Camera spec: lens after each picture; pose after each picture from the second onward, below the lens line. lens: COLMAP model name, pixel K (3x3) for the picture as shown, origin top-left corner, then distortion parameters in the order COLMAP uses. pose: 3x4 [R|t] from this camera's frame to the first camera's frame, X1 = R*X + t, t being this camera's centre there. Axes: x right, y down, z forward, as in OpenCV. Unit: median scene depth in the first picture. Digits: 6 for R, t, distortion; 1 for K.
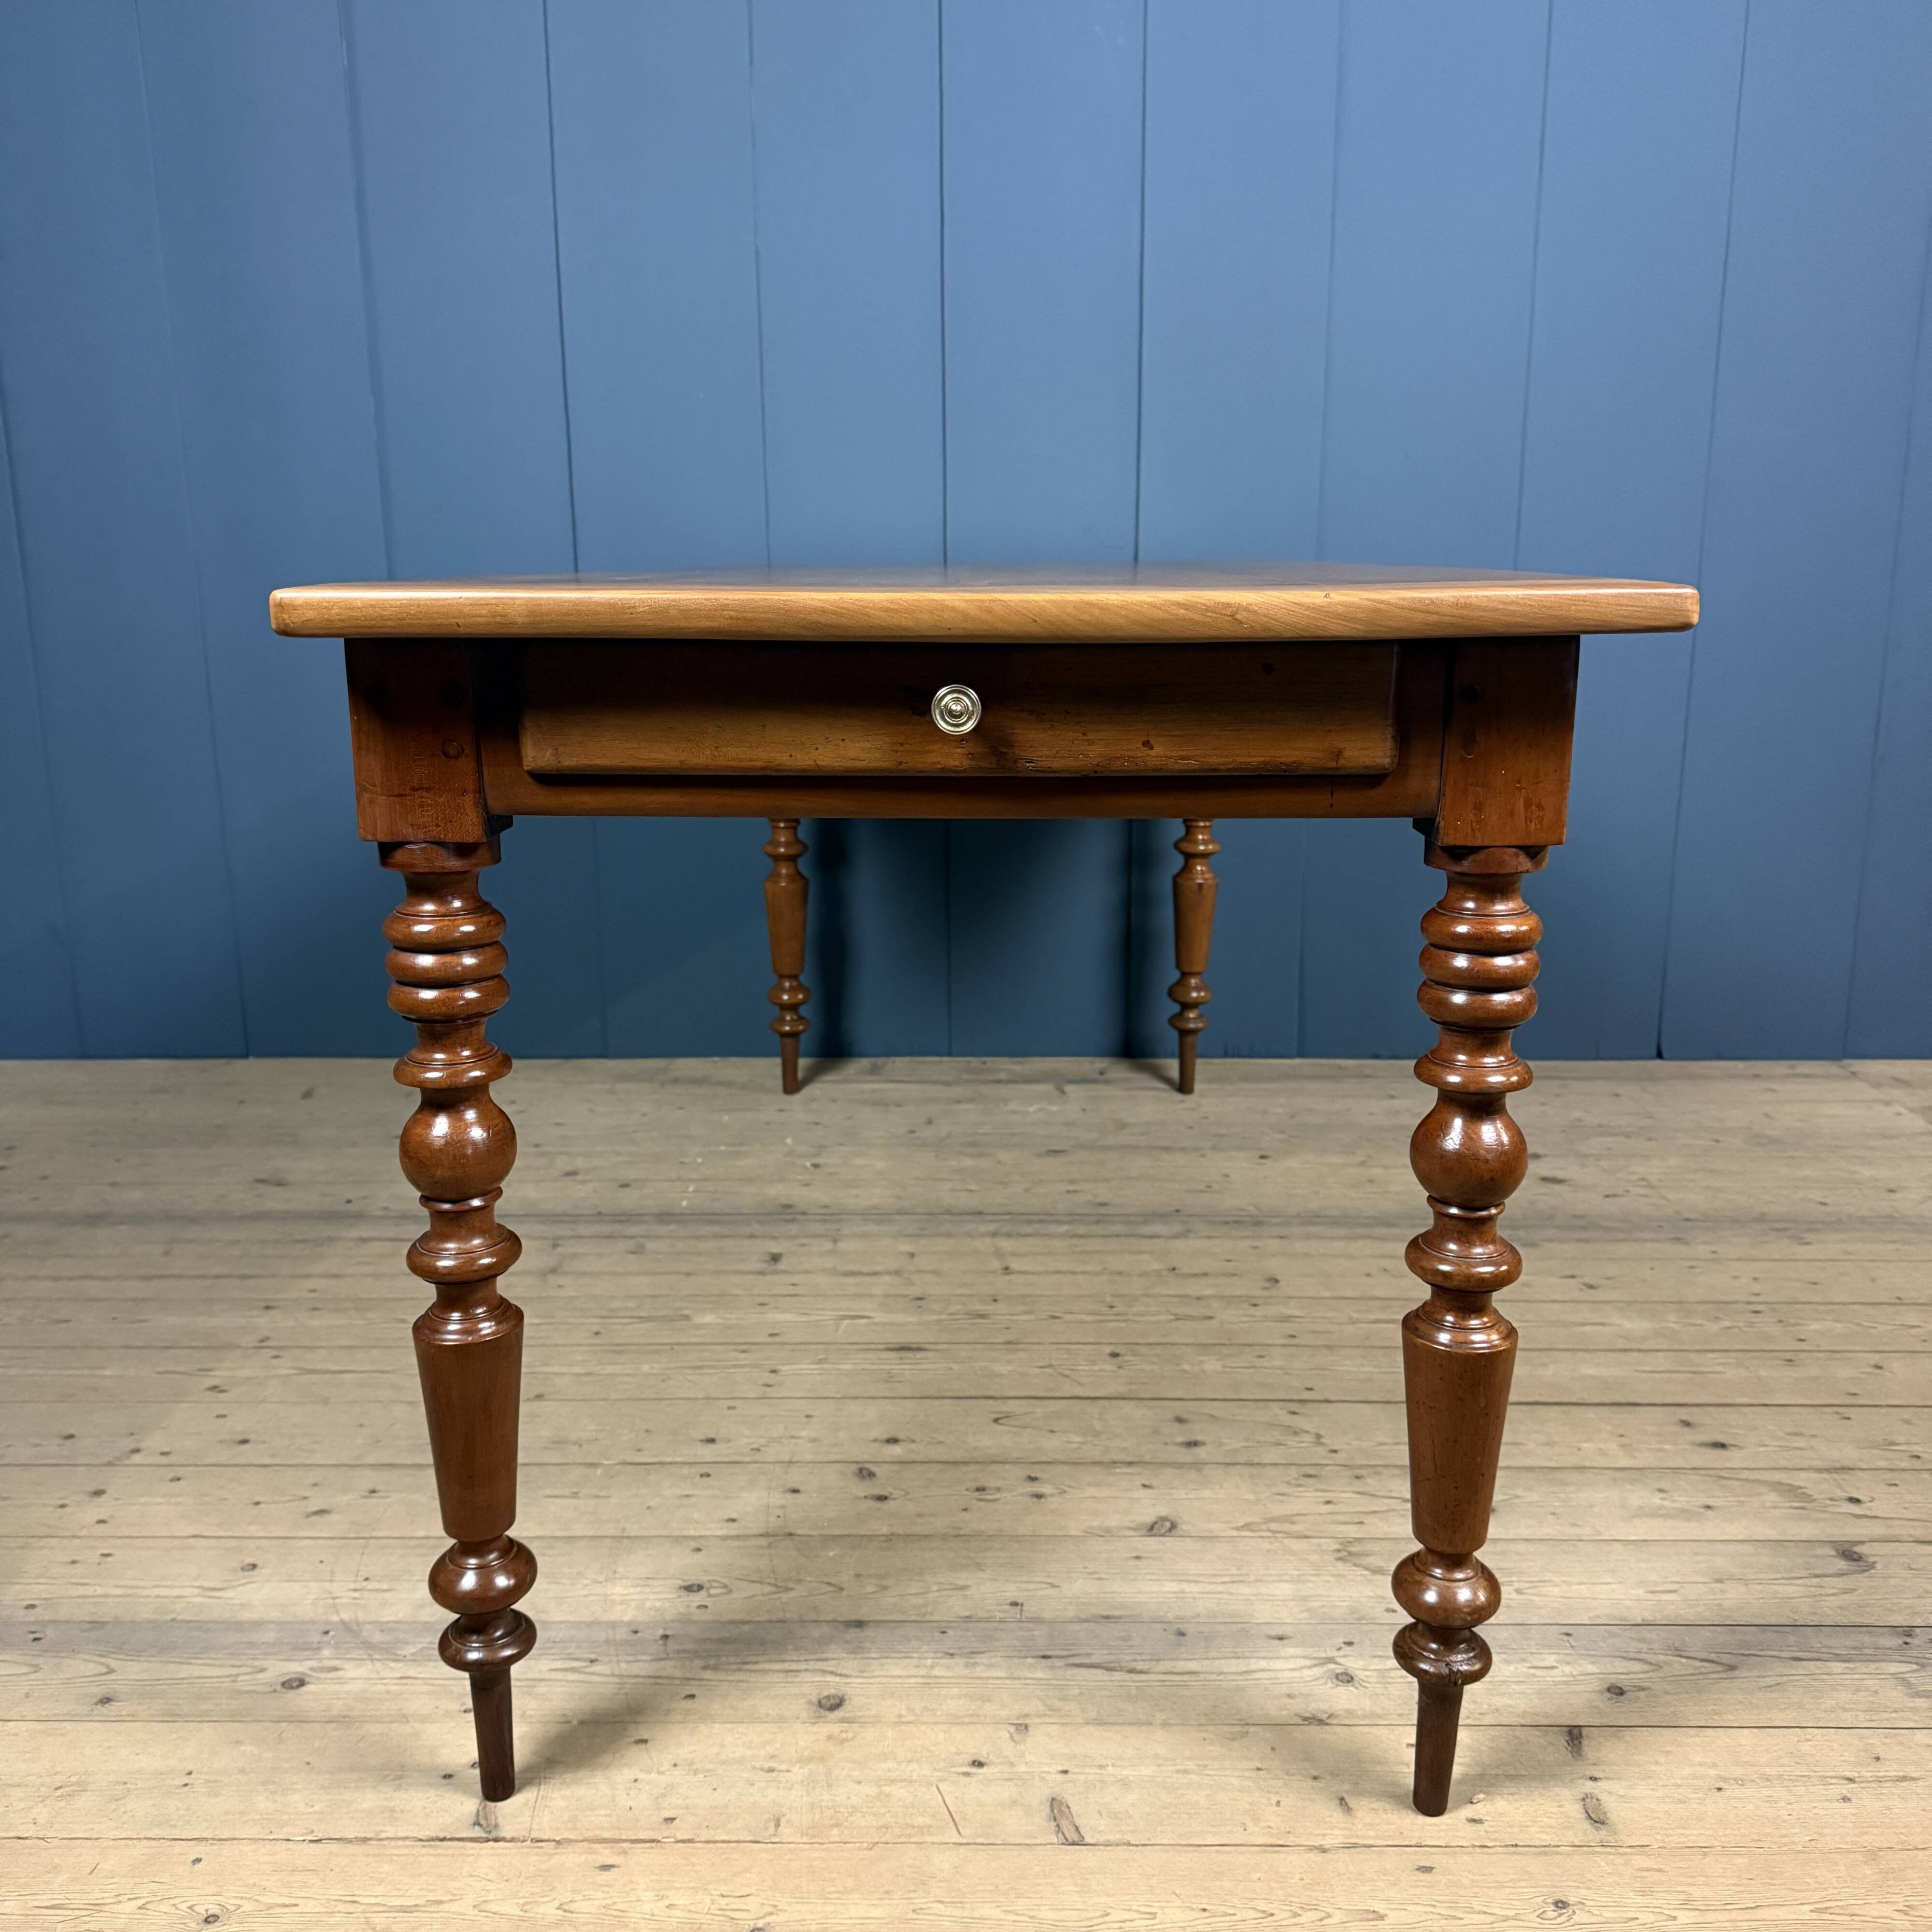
lens RADIAL K [[1798.1, 0, 967.1], [0, 1798.1, 969.7], [0, 0, 1]] dist [0.185529, -0.404471]
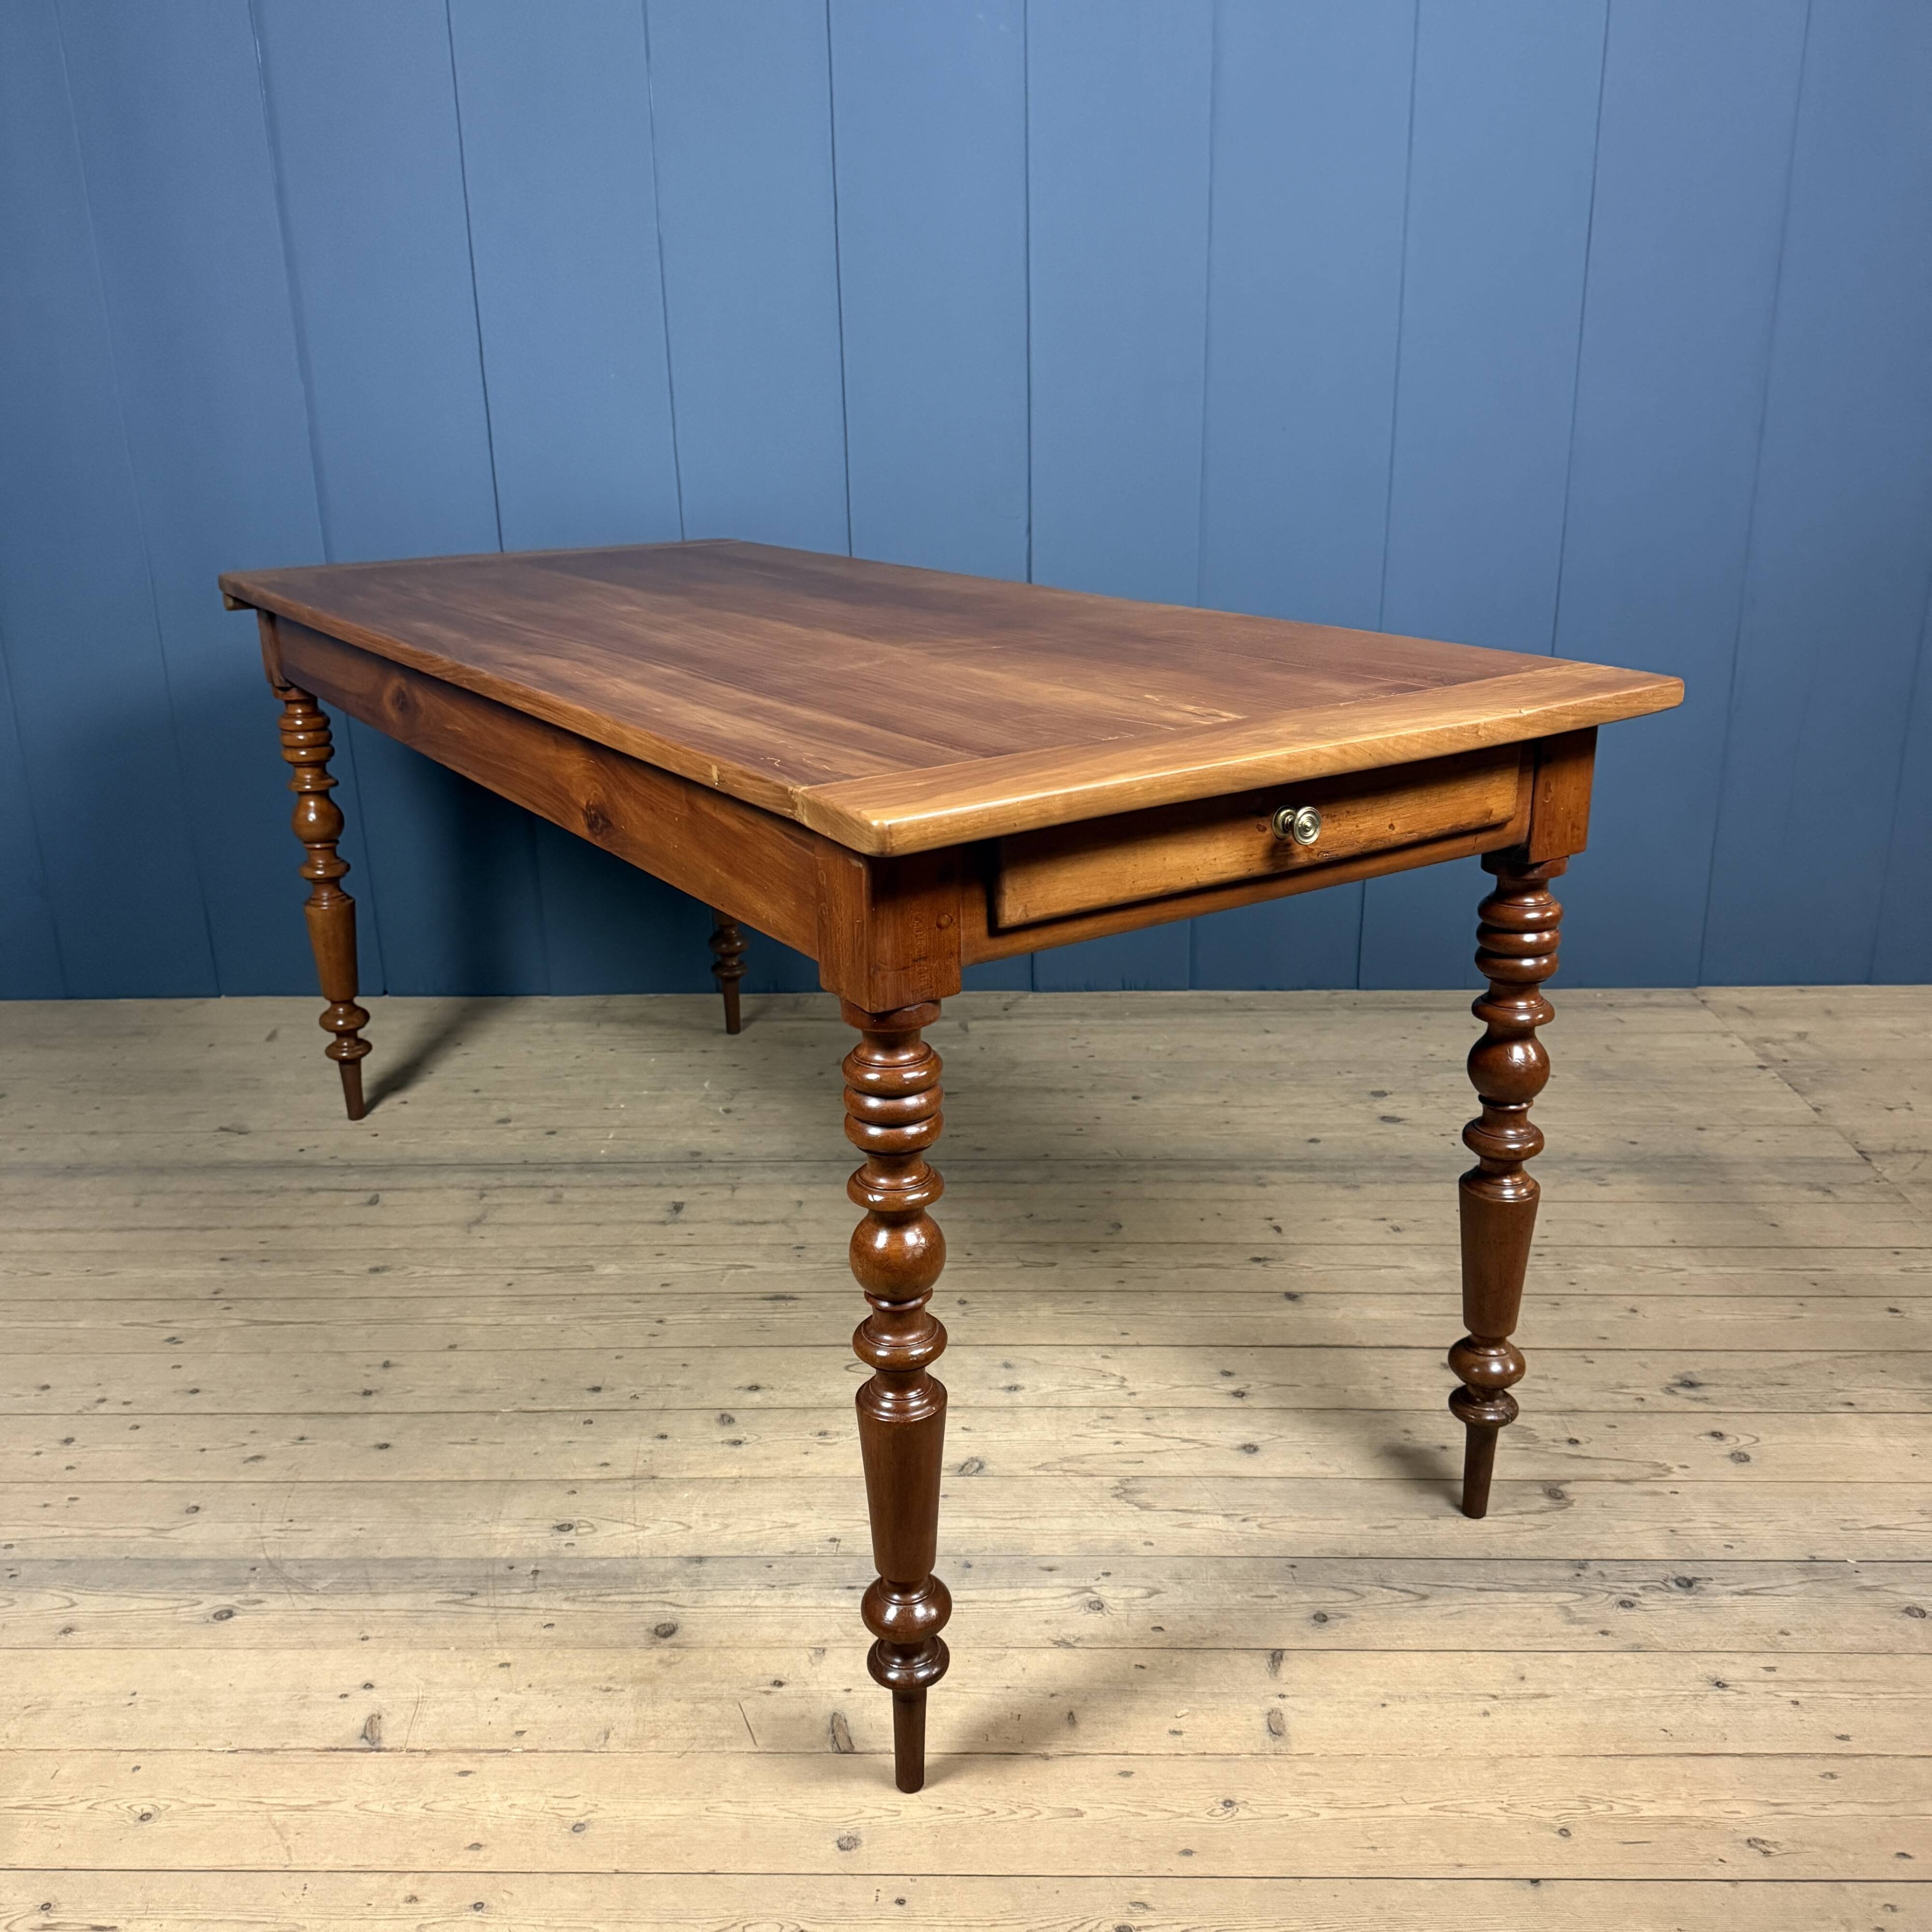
lens RADIAL K [[1798.1, 0, 967.1], [0, 1798.1, 969.7], [0, 0, 1]] dist [0.185529, -0.404471]
pose [[0.999849, -0.008965, -0.014890, 0.114962], [0.010313, 0.995607, 0.093066, -0.112559], [0.013990, -0.093205, 0.995549, -0.123123]]
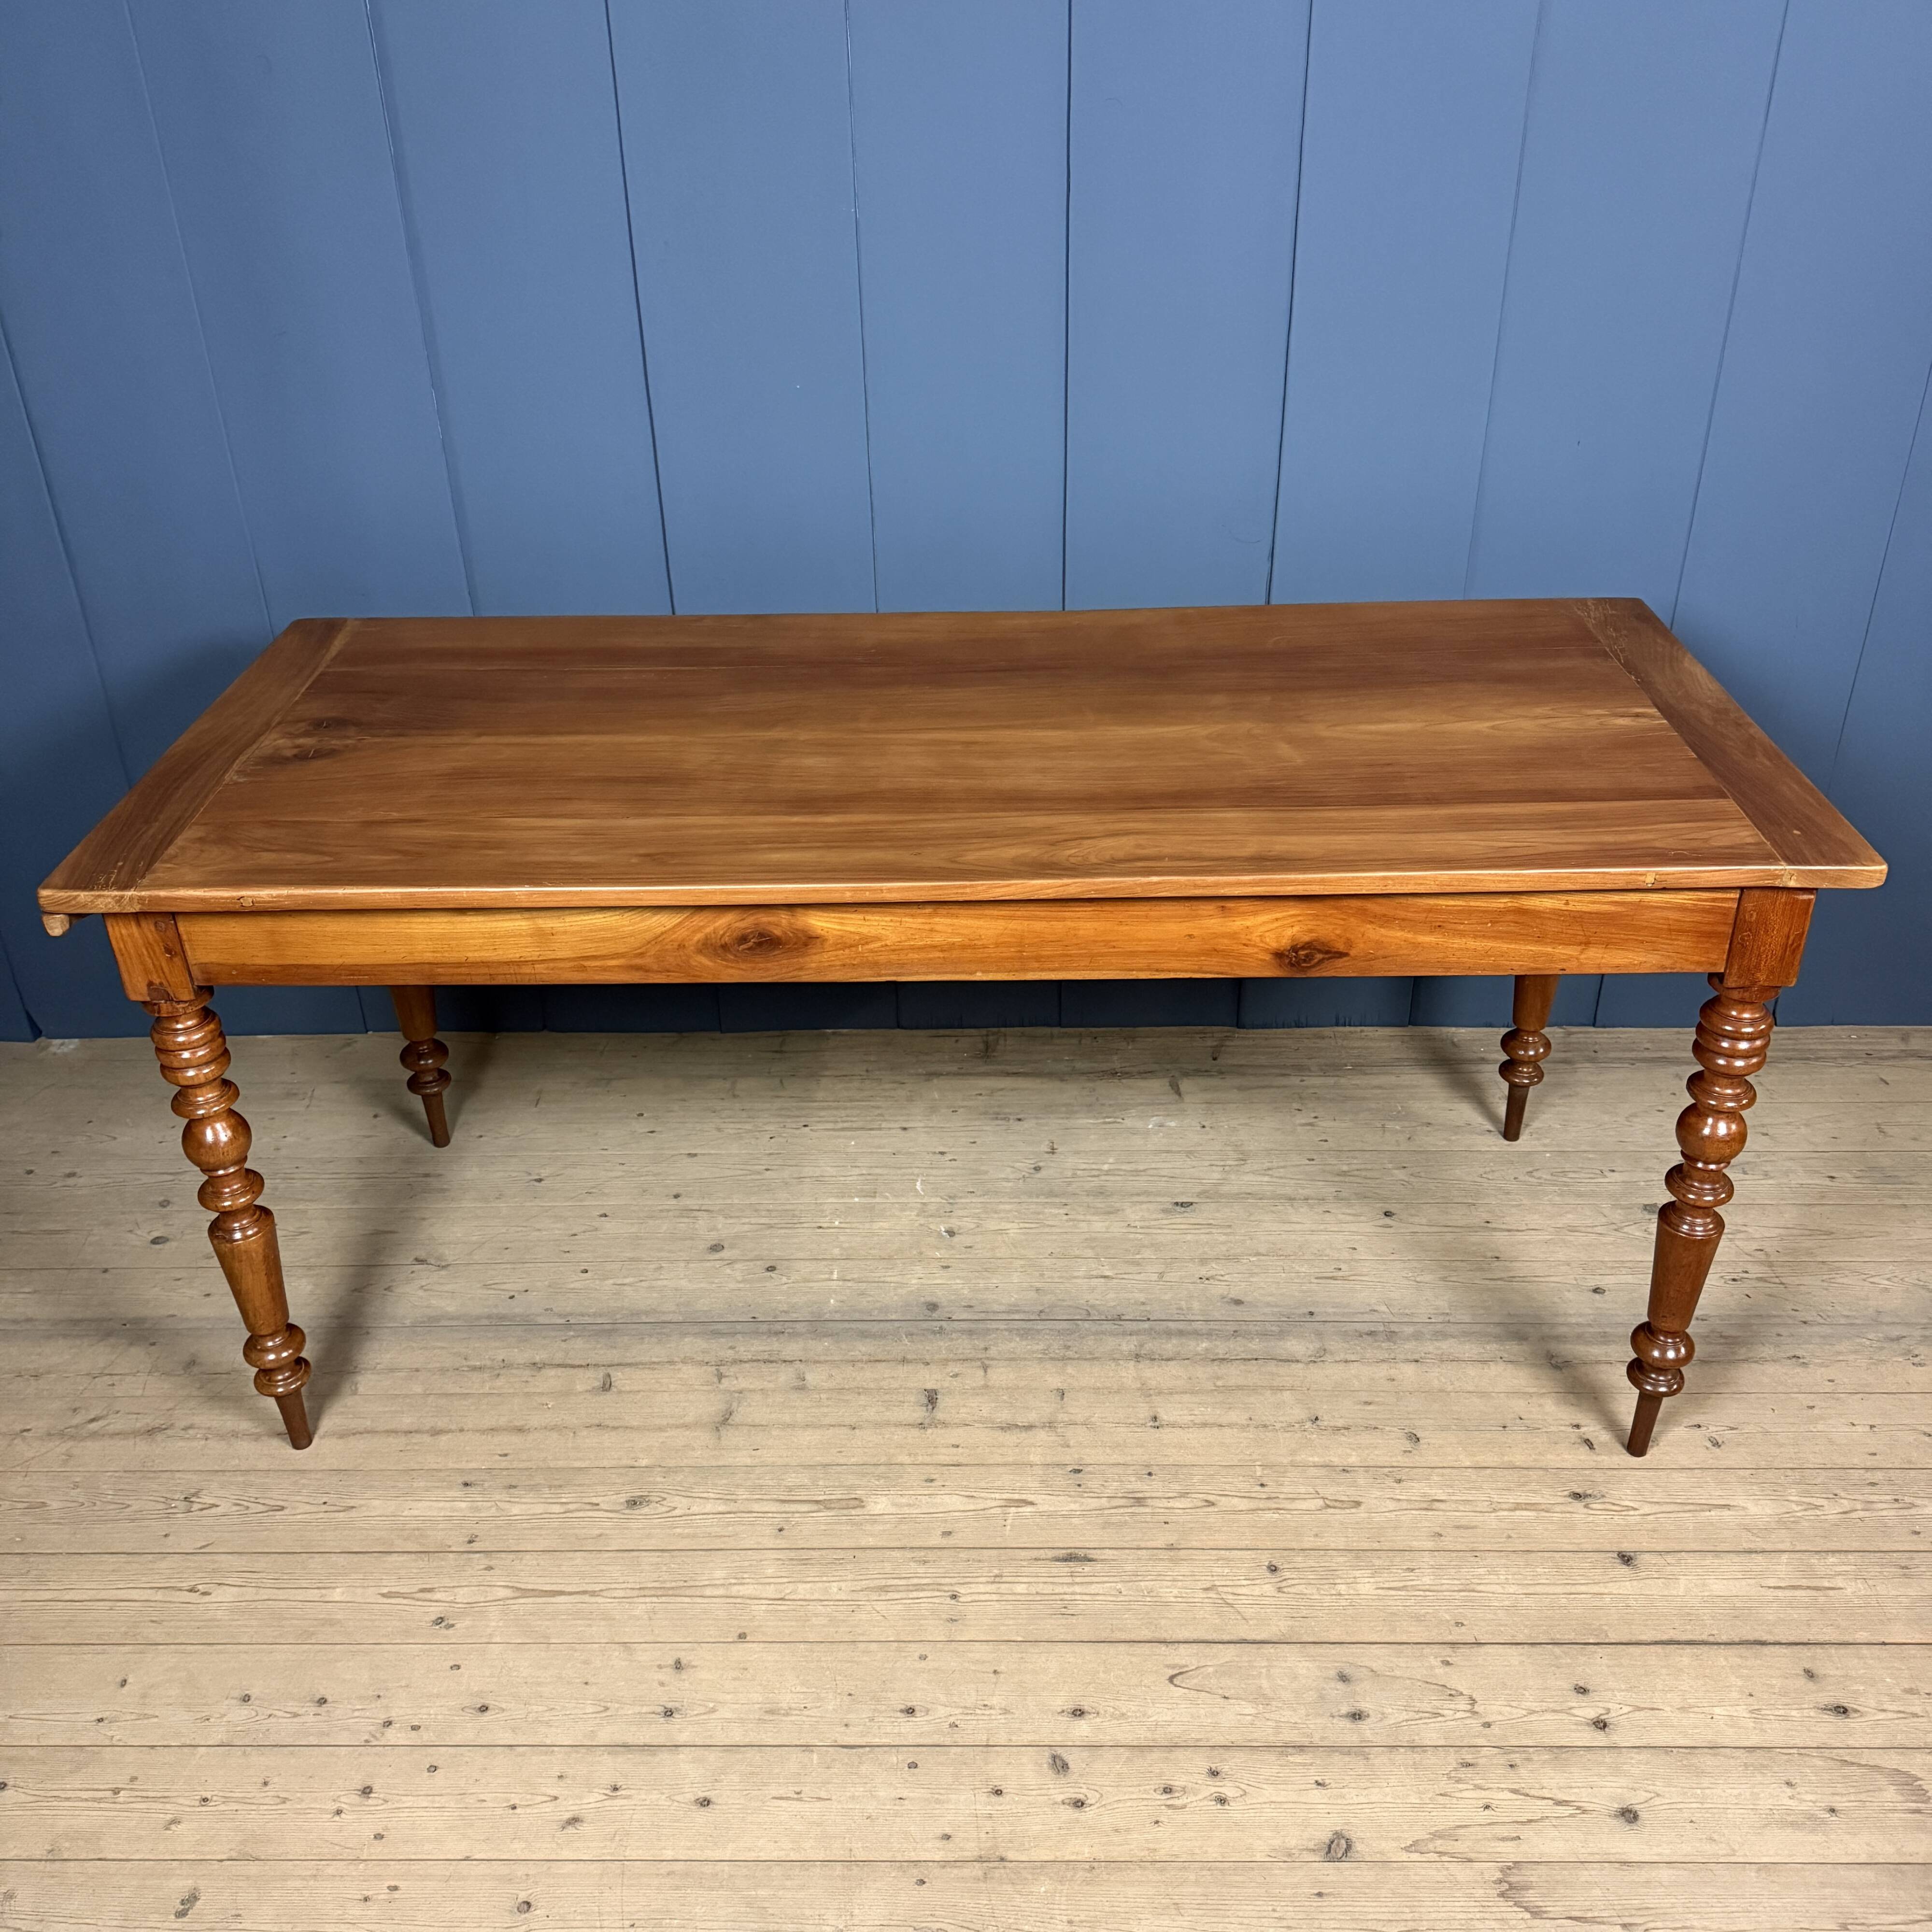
lens RADIAL K [[1795.1, 0, 964.2], [0, 1795.1, 967.5], [0, 0, 1]] dist [0.165022, -0.331498]
pose [[0.999896, -0.012341, -0.007456, -0.096509], [0.014001, 0.954602, 0.297556, -0.493832], [0.003445, -0.297630, 0.954675, 0.094322]]
